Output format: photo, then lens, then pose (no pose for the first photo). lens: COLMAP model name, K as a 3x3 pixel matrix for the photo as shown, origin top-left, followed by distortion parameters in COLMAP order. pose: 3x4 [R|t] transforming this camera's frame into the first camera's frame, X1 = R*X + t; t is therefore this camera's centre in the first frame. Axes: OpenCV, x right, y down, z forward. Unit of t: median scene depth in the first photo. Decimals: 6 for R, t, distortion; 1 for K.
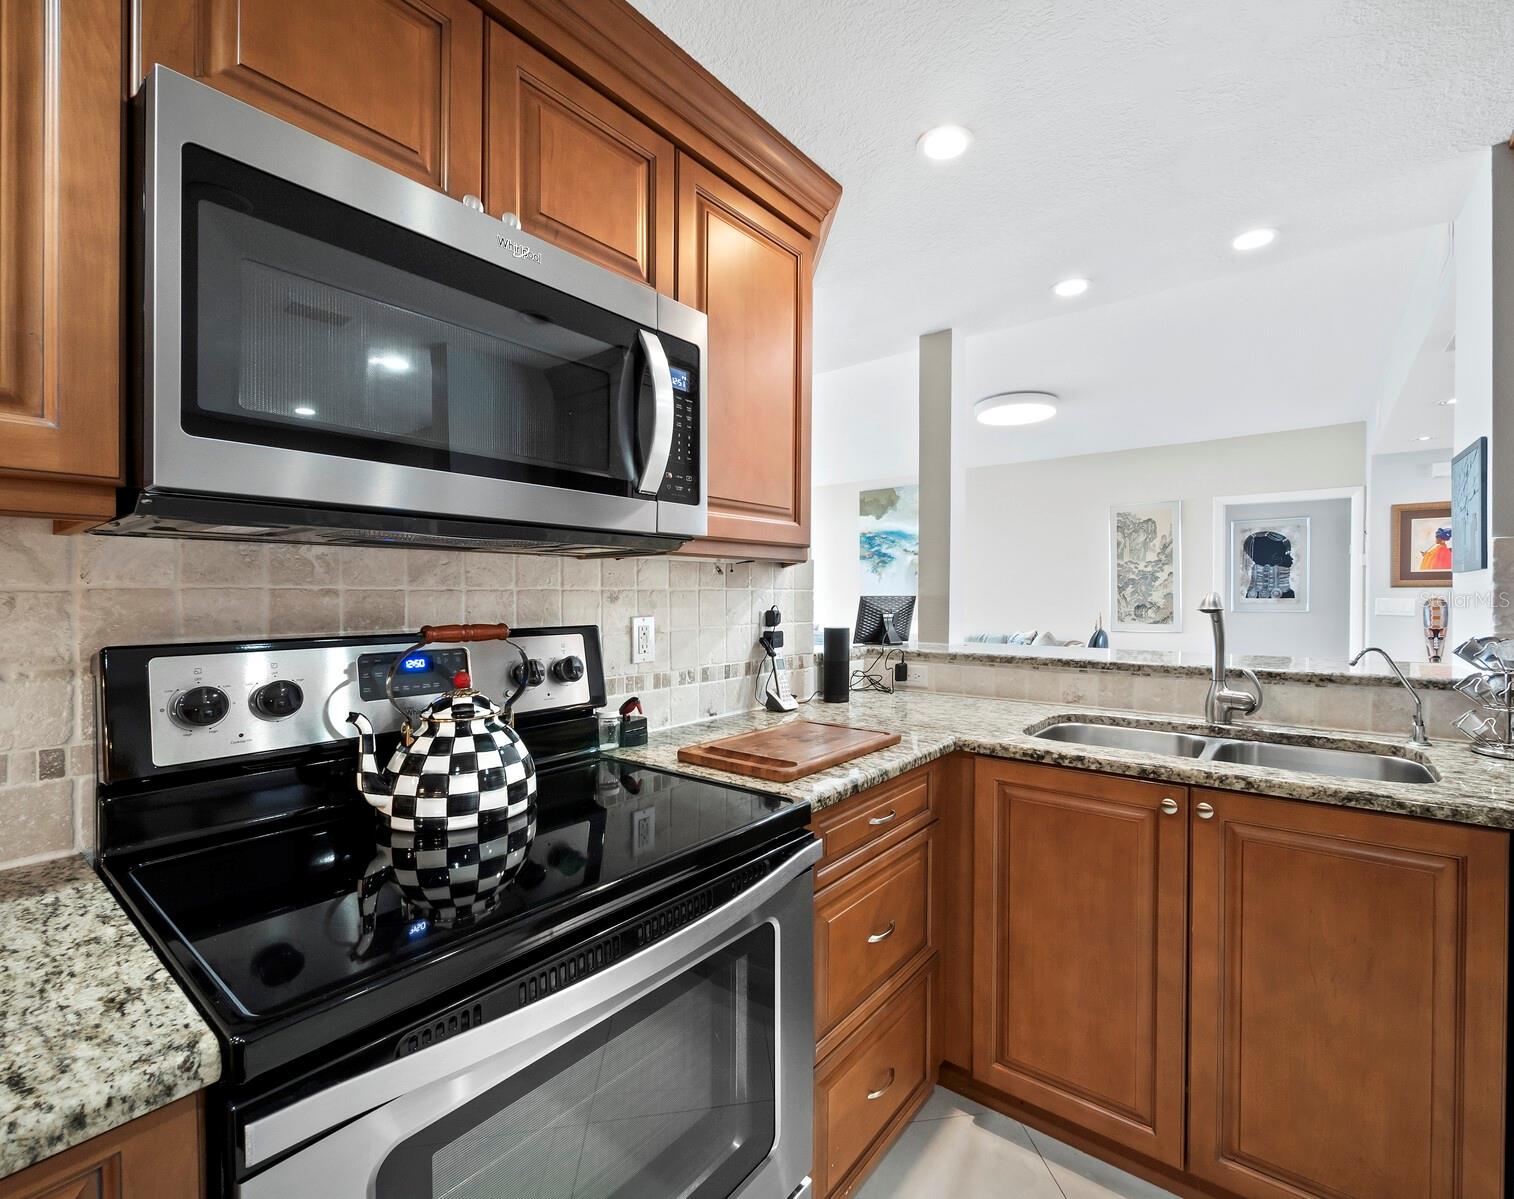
lens RADIAL K [[688.0, 0, 798.2], [0, 688.0, 602.5], [0, 0, 1]] dist [-0.005104, 0.000630]
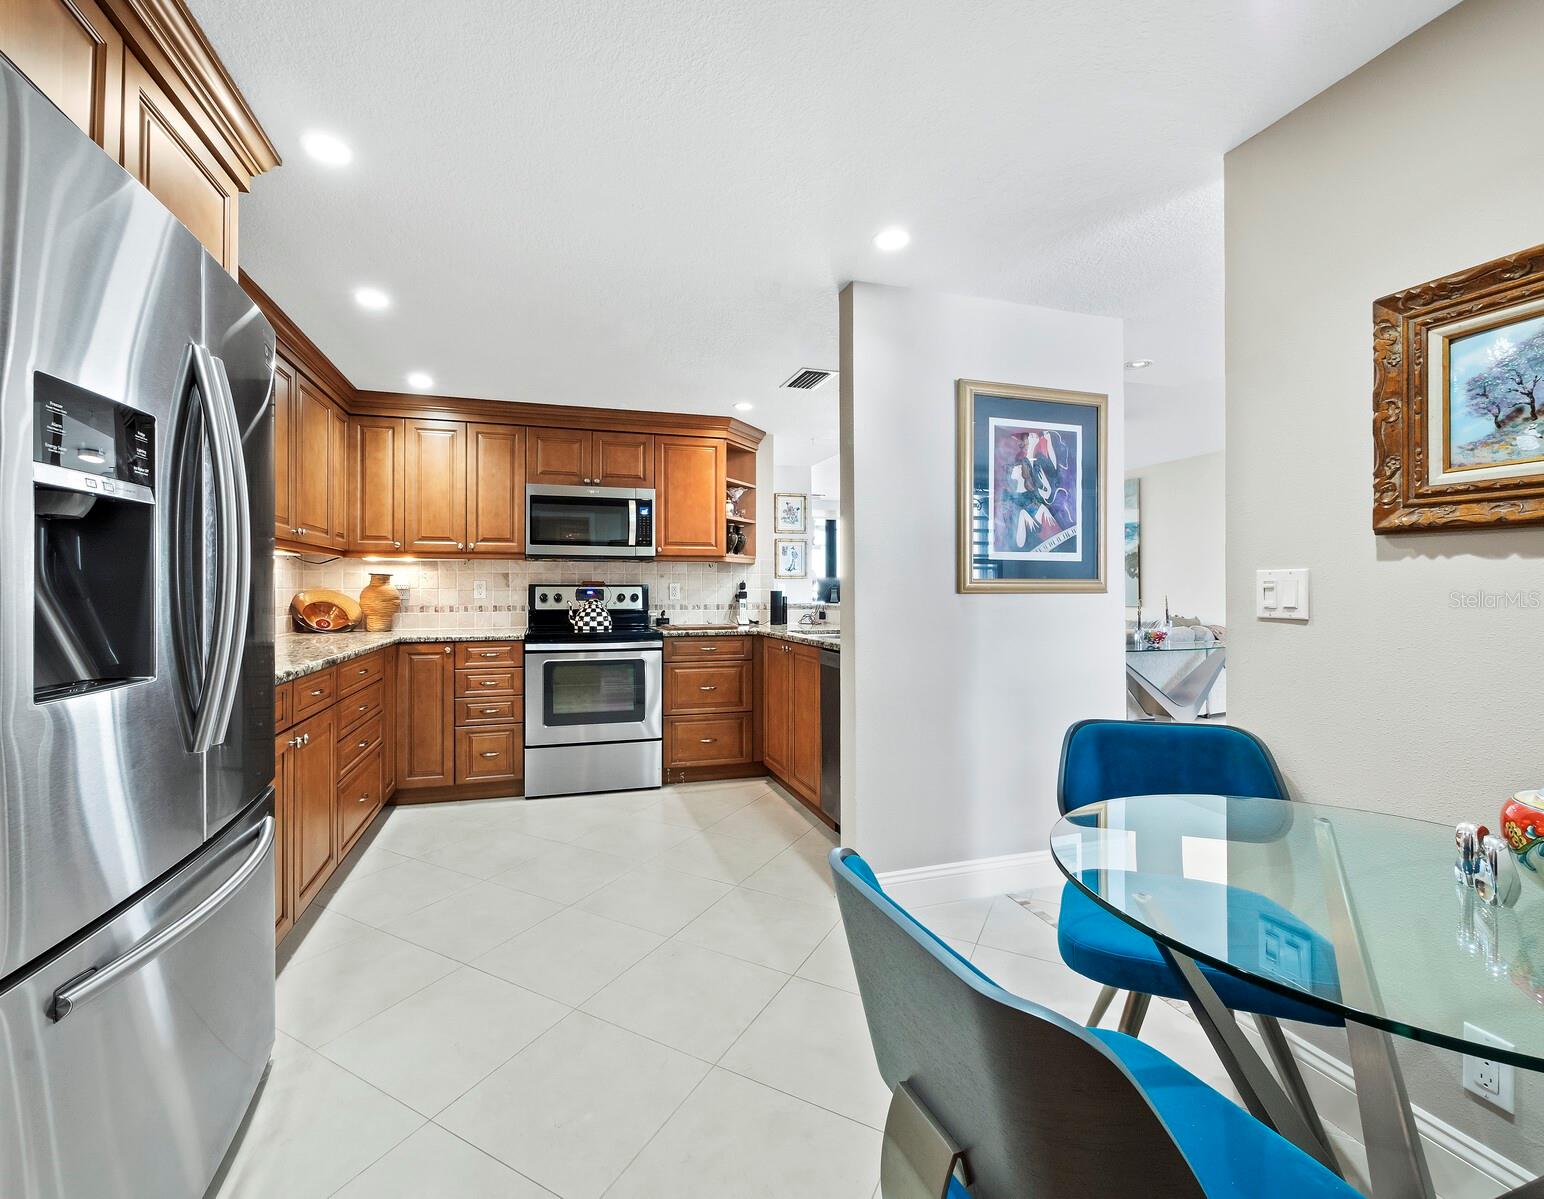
lens RADIAL K [[693.1, 0, 741.0], [0, 693.1, 594.6], [0, 0, 1]] dist [-0.000826, -0.000290]
pose [[0.781194, -0.005172, -0.624266, 2.319613], [-0.006639, 0.999840, -0.016591, 0.148190], [0.624252, 0.017105, 0.781035, -1.372531]]
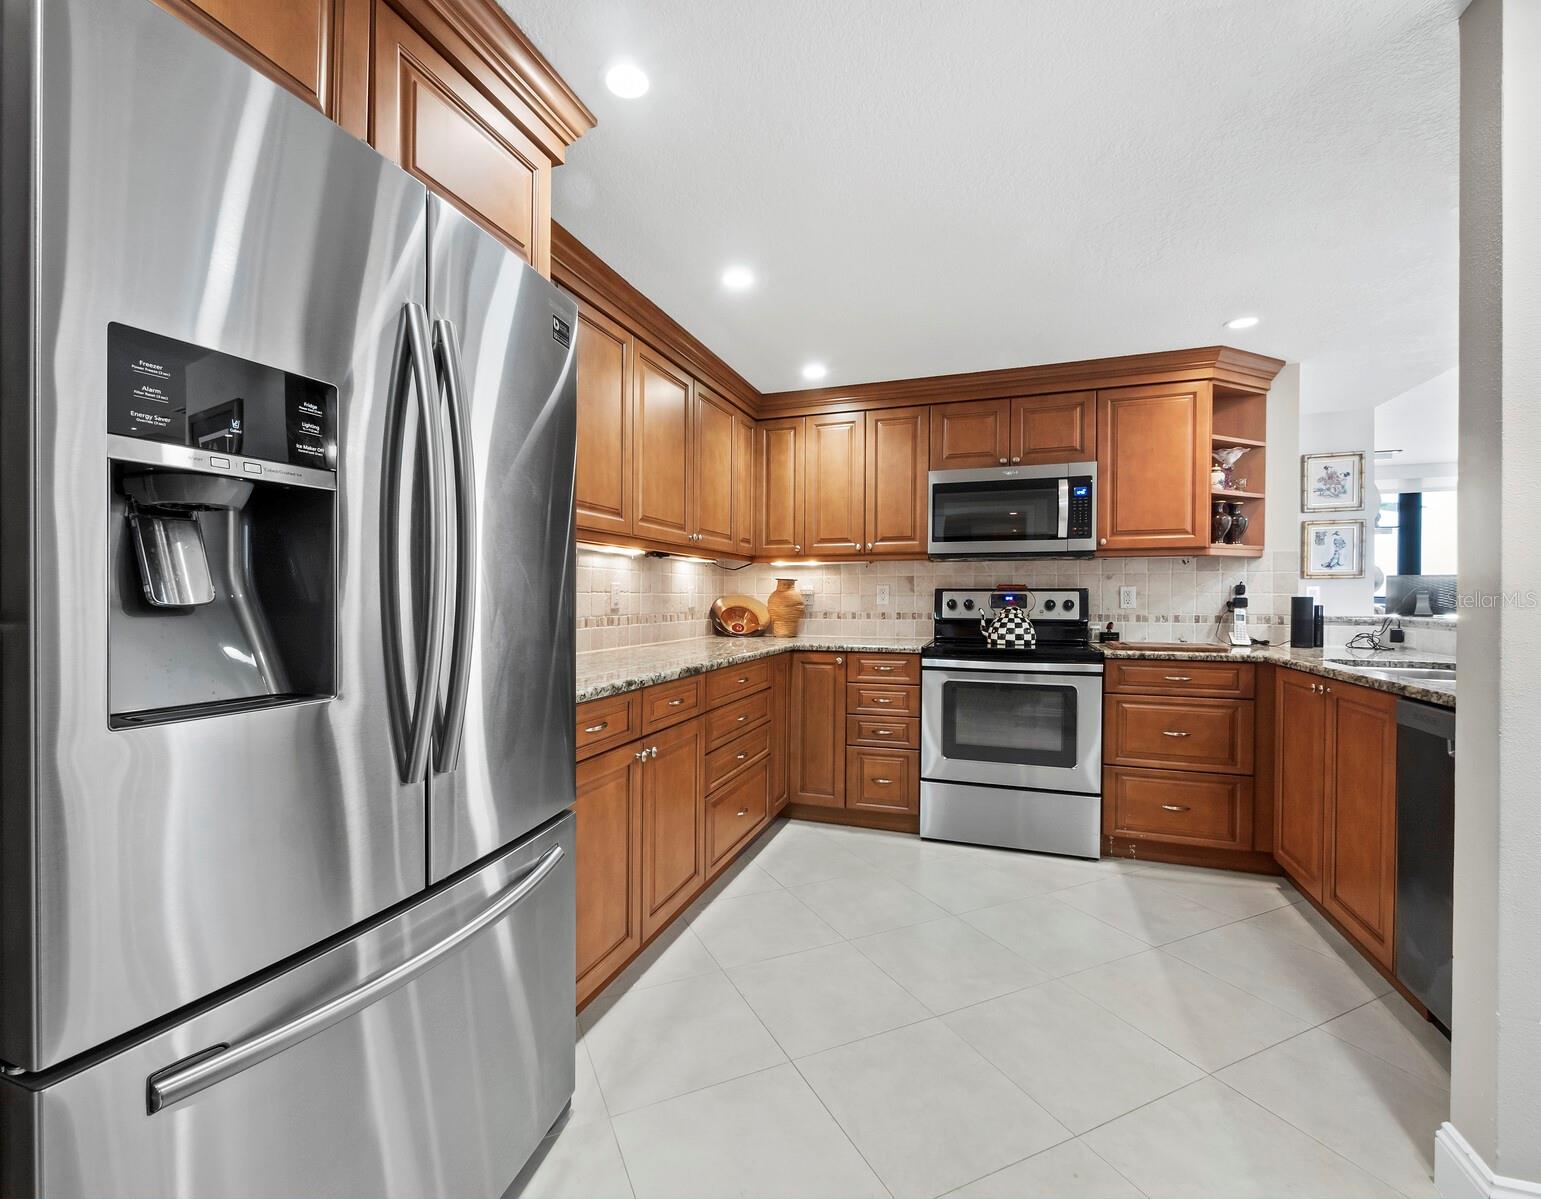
lens RADIAL K [[686.1, 0, 740.4], [0, 686.1, 605.8], [0, 0, 1]] dist [-0.008611, 0.003719]
pose [[0.252474, 0.004832, -0.967592, 1.988931], [-0.019939, 0.999801, -0.000210, 0.137959], [0.967398, 0.019346, 0.252520, -0.890935]]
